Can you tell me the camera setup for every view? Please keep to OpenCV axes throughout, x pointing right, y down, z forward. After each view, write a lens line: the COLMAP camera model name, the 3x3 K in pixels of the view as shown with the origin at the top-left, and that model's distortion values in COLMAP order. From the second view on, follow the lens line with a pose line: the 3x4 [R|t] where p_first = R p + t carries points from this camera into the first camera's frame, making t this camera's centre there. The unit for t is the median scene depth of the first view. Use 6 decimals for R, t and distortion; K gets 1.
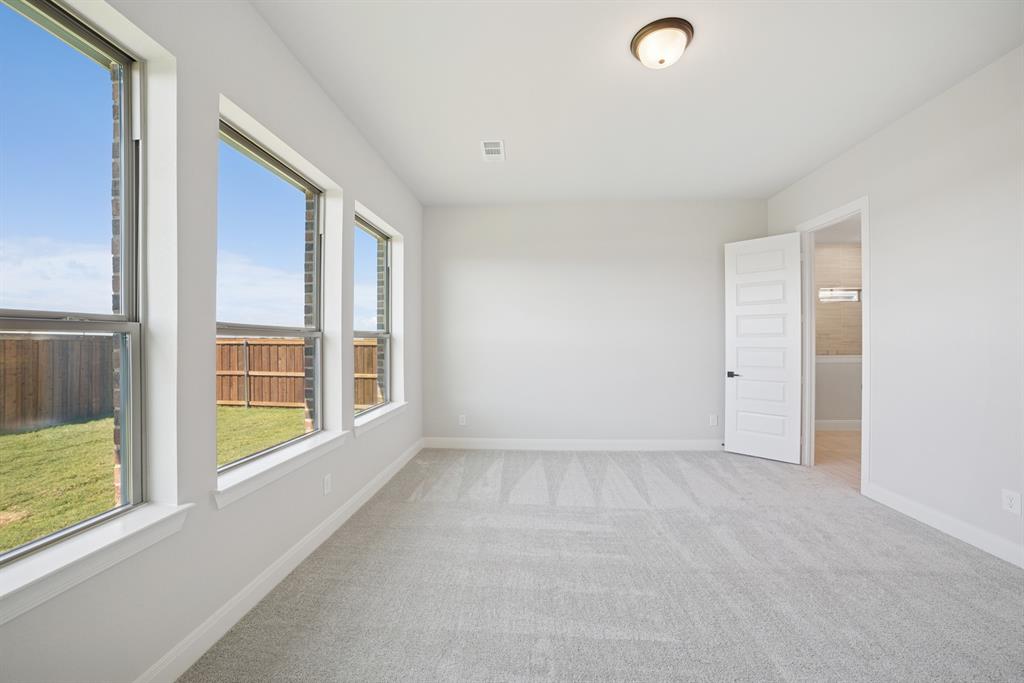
lens RADIAL K [[403.0, 0, 513.7], [0, 403.0, 341.3], [0, 0, 1]] dist [-0.071490, 0.025921]
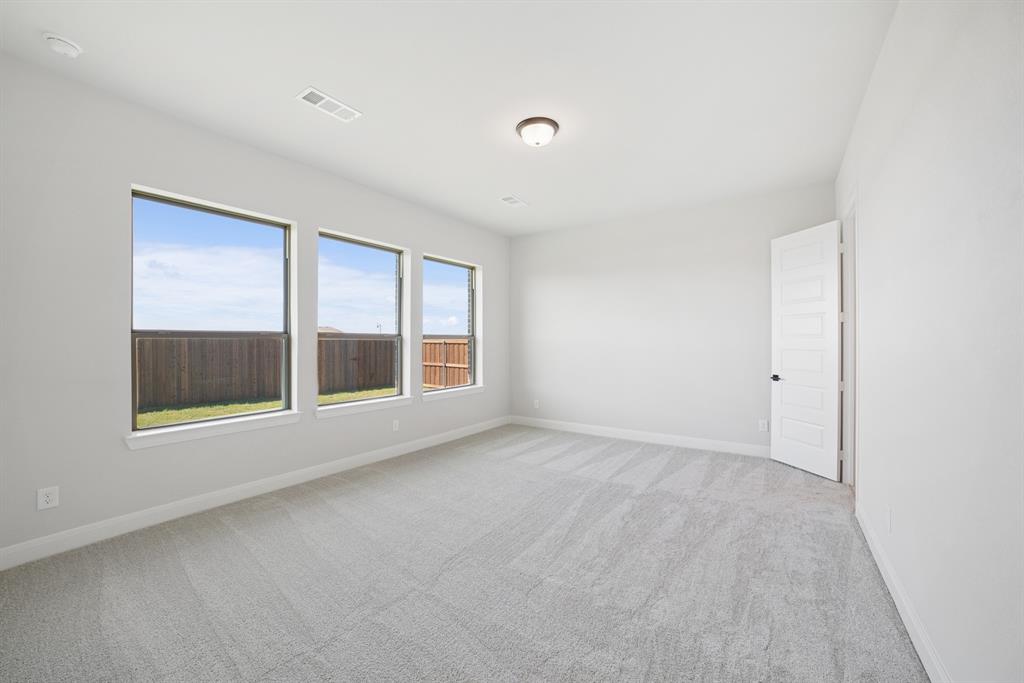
lens RADIAL K [[403.0, 0, 513.7], [0, 403.0, 341.3], [0, 0, 1]] dist [-0.071490, 0.025921]
pose [[0.854126, 0.002268, -0.520062, 0.546483], [-0.002300, 0.999997, 0.000583, -0.003151], [0.520061, 0.000698, 0.854129, -0.139265]]
